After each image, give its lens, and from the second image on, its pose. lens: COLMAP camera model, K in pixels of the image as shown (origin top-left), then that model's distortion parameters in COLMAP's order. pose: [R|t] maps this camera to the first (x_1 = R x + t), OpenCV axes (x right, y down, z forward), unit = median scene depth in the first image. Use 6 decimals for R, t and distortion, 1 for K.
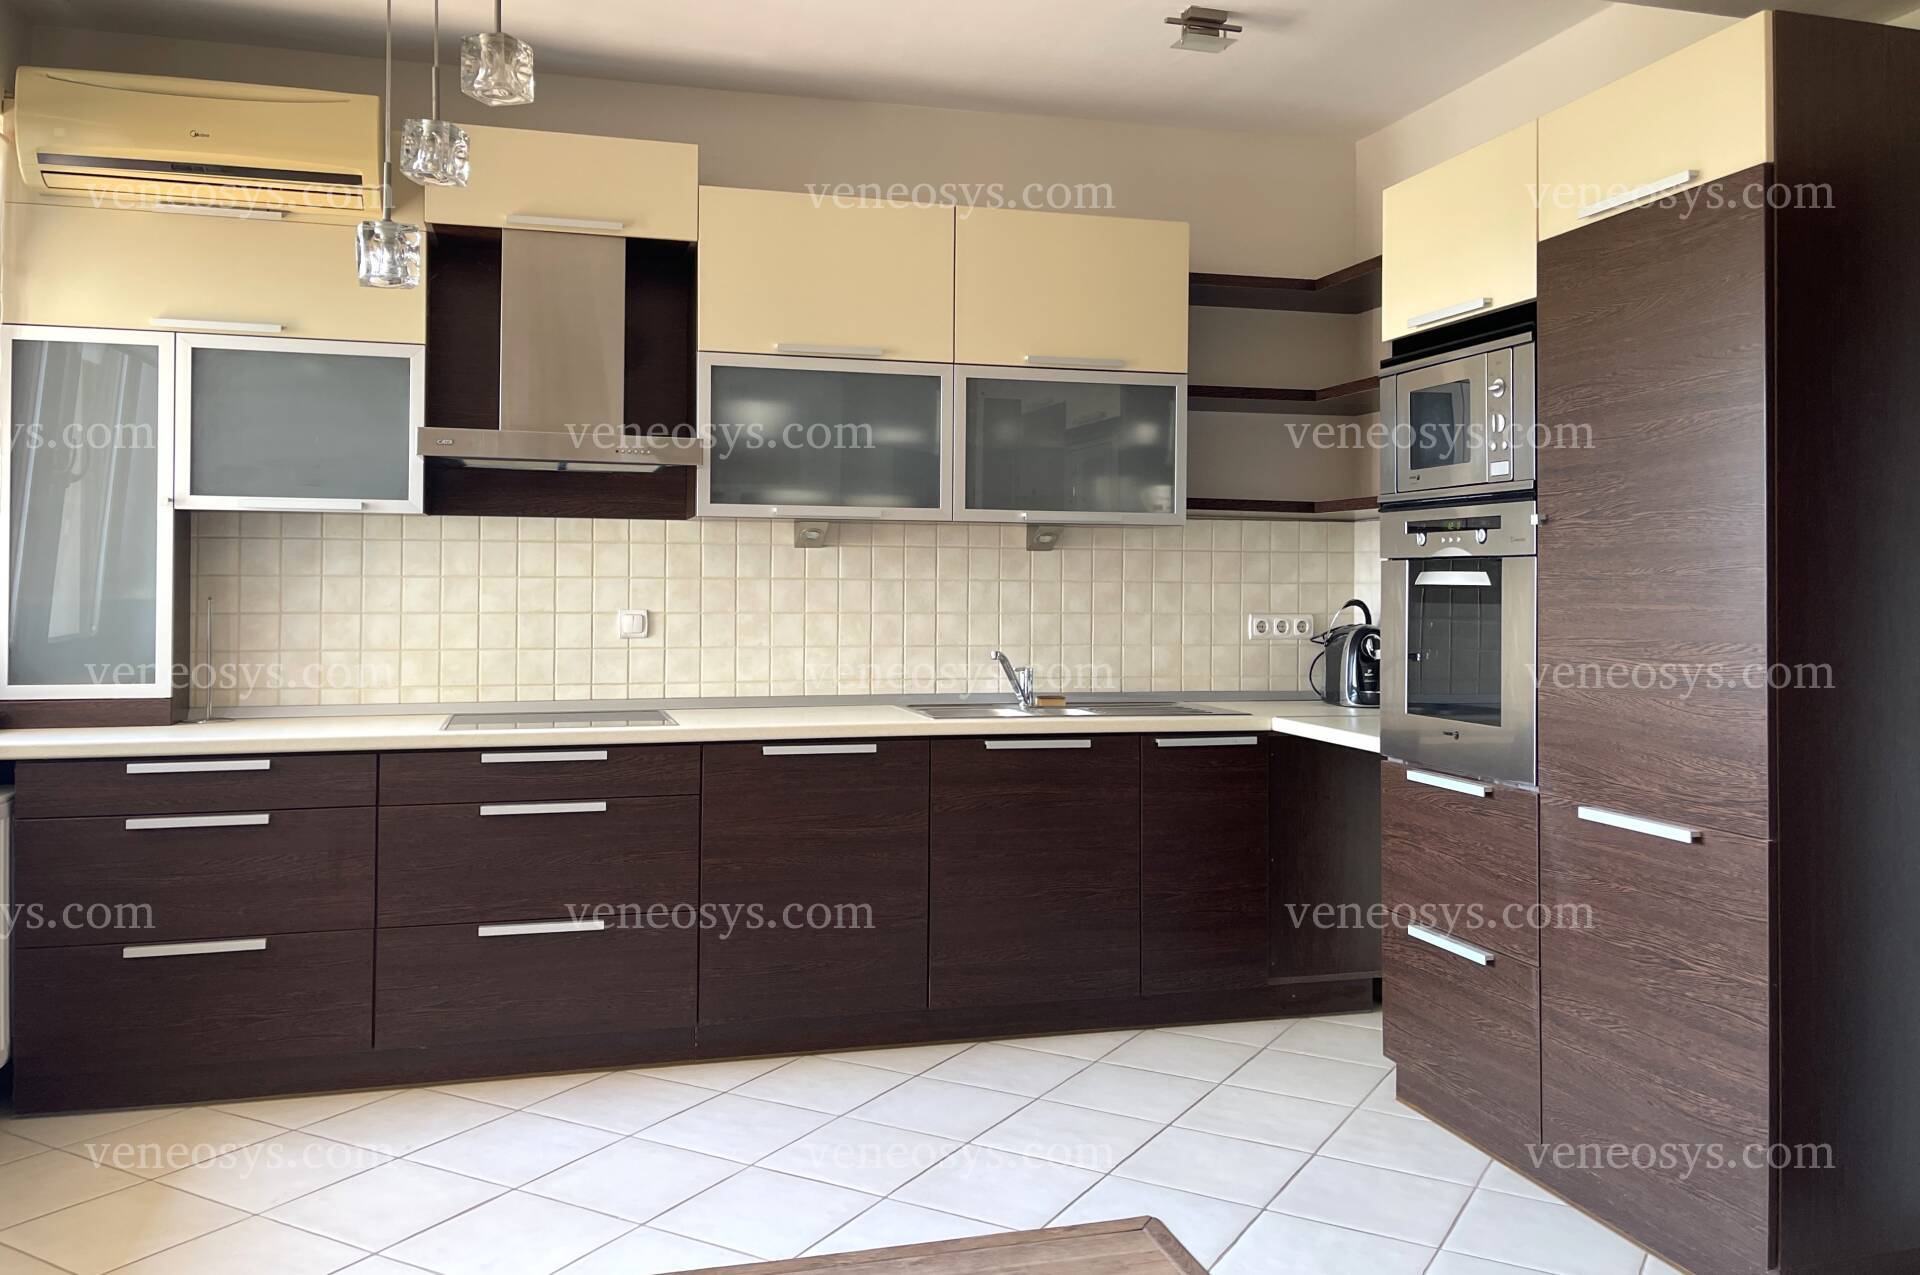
lens RADIAL K [[1517.4, 0, 968.2], [0, 1517.4, 563.3], [0, 0, 1]] dist [0.076916, -0.105641]
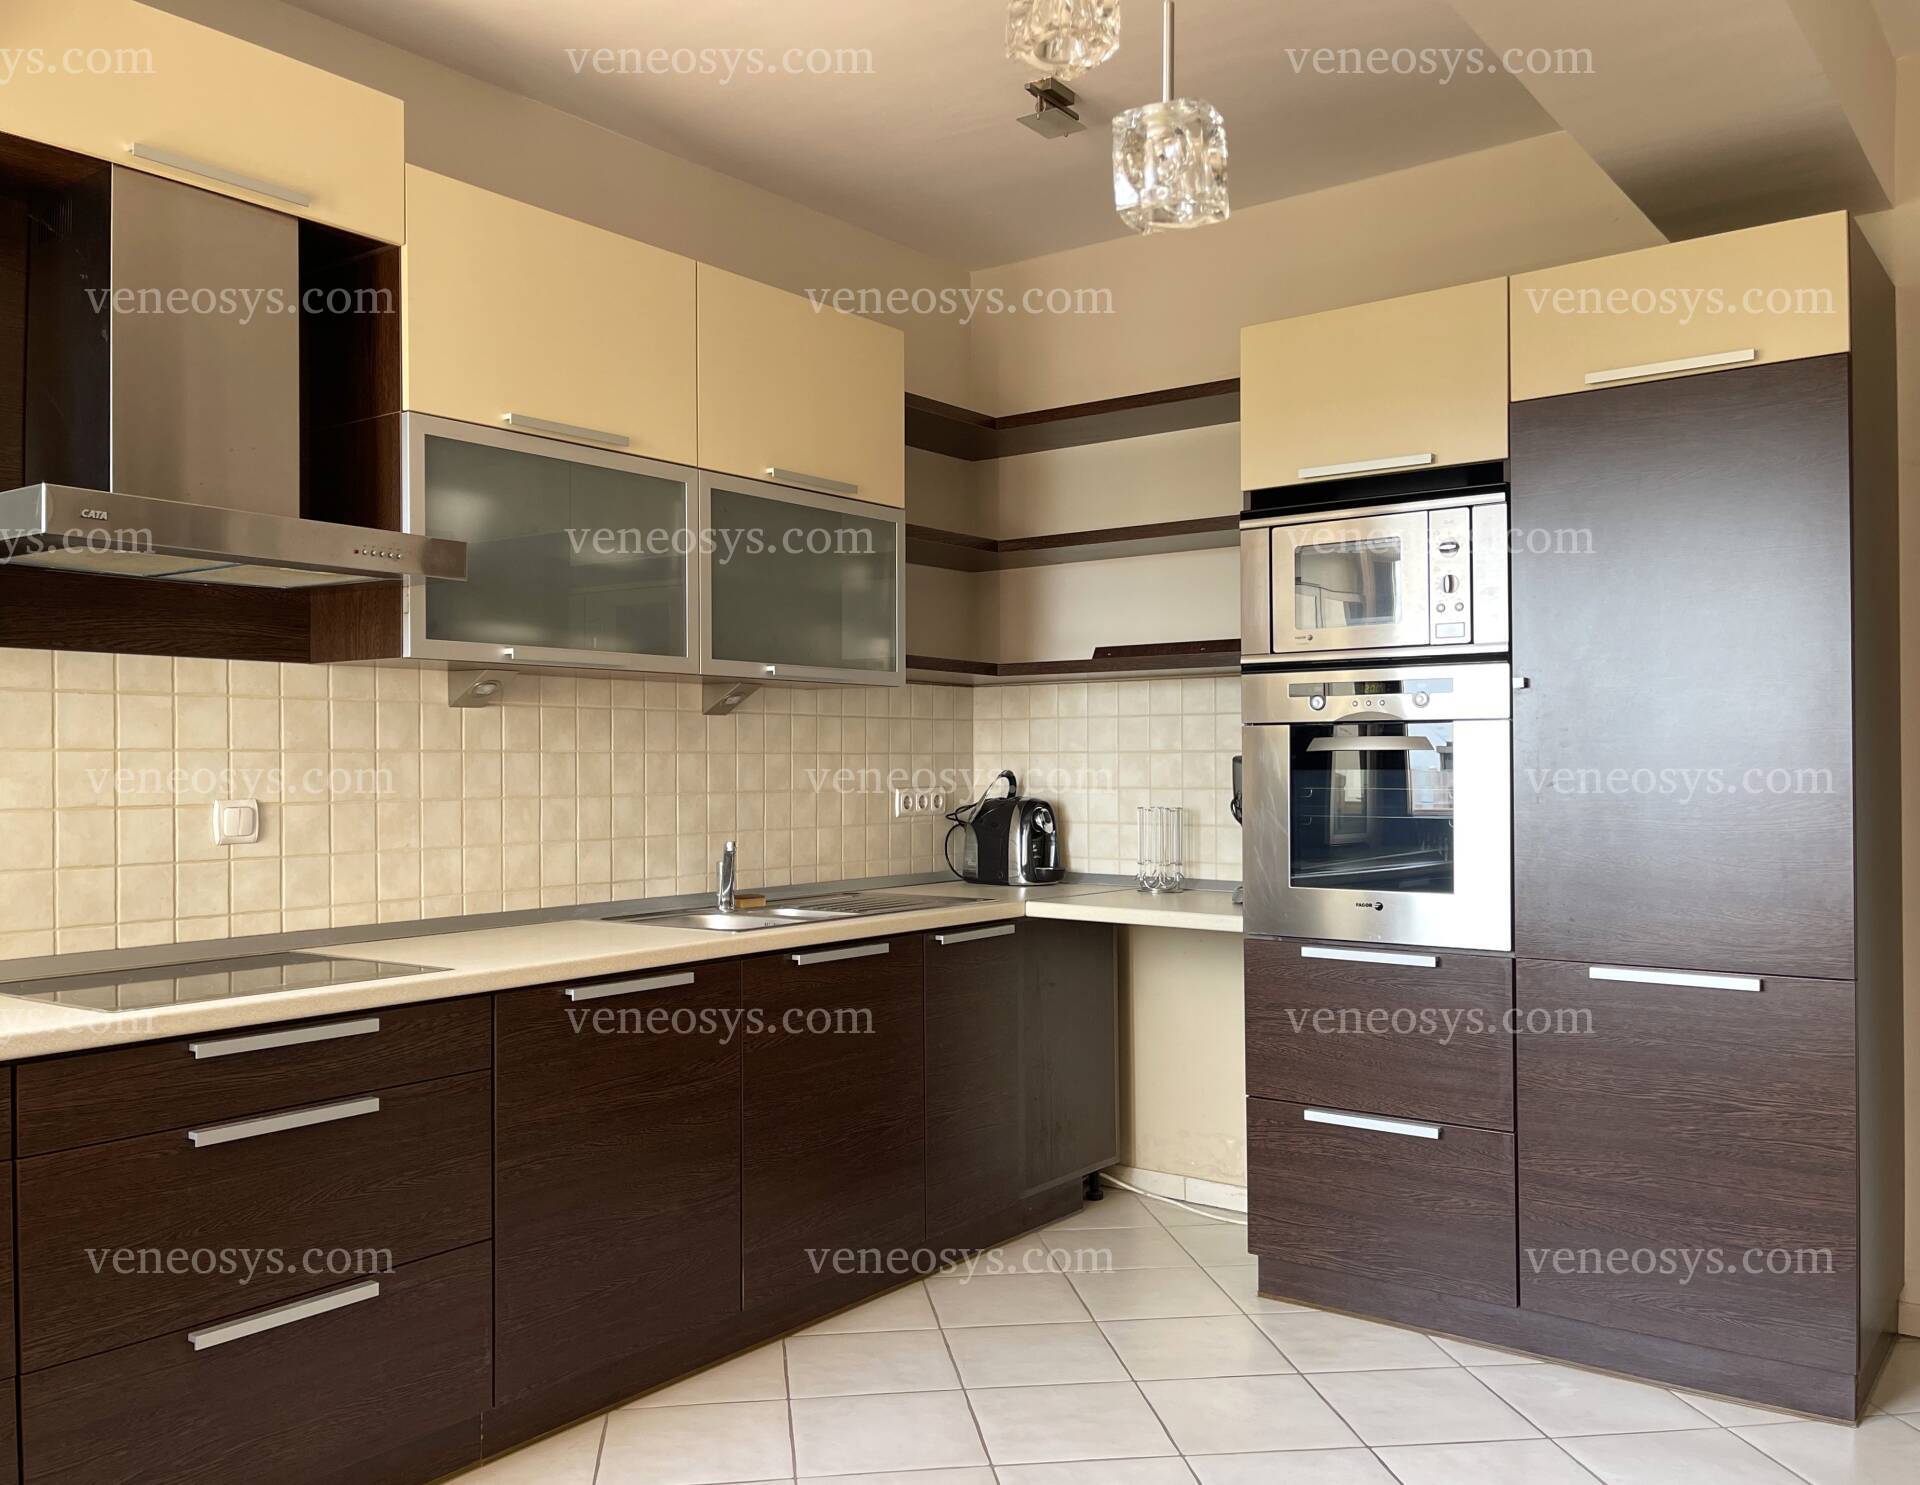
lens RADIAL K [[1582.0, 0, 929.8], [0, 1582.0, 761.8], [0, 0, 1]] dist [0.057545, -0.071125]
pose [[0.802886, -0.010108, 0.596046, -0.427246], [0.001950, 0.999895, 0.014331, 0.005675], [-0.596129, -0.010344, 0.802822, 0.309456]]
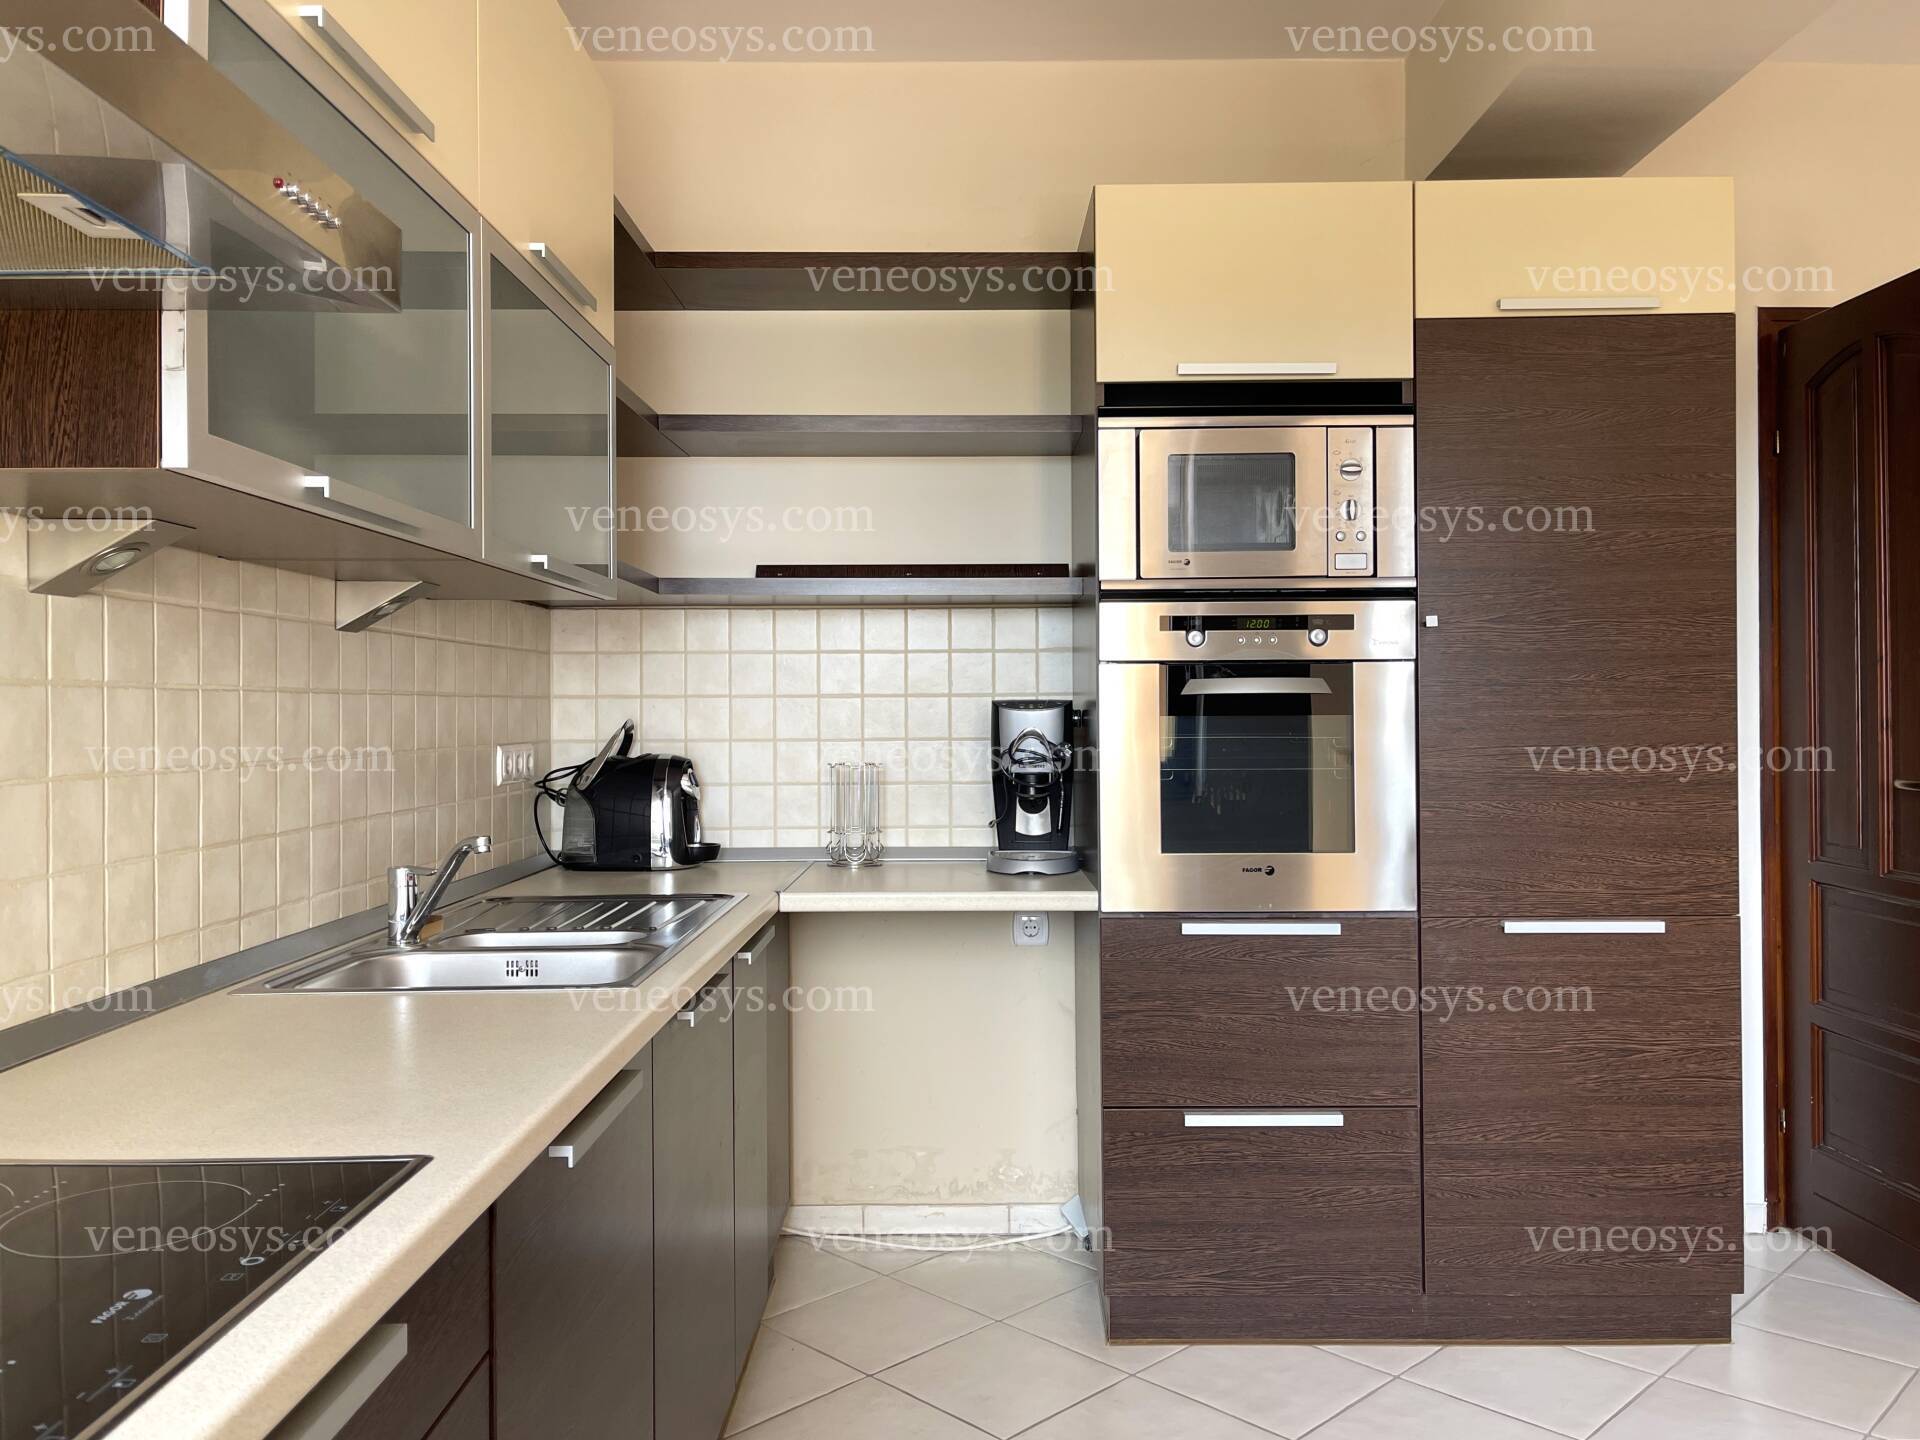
lens RADIAL K [[1467.2, 0, 966.4], [0, 1467.2, 707.7], [0, 0, 1]] dist [0.044752, -0.037151]
pose [[0.270182, -0.008022, 0.962776, -0.433848], [-0.006111, 0.999931, 0.010046, 0.012656], [-0.962790, -0.008598, 0.270114, 0.798489]]
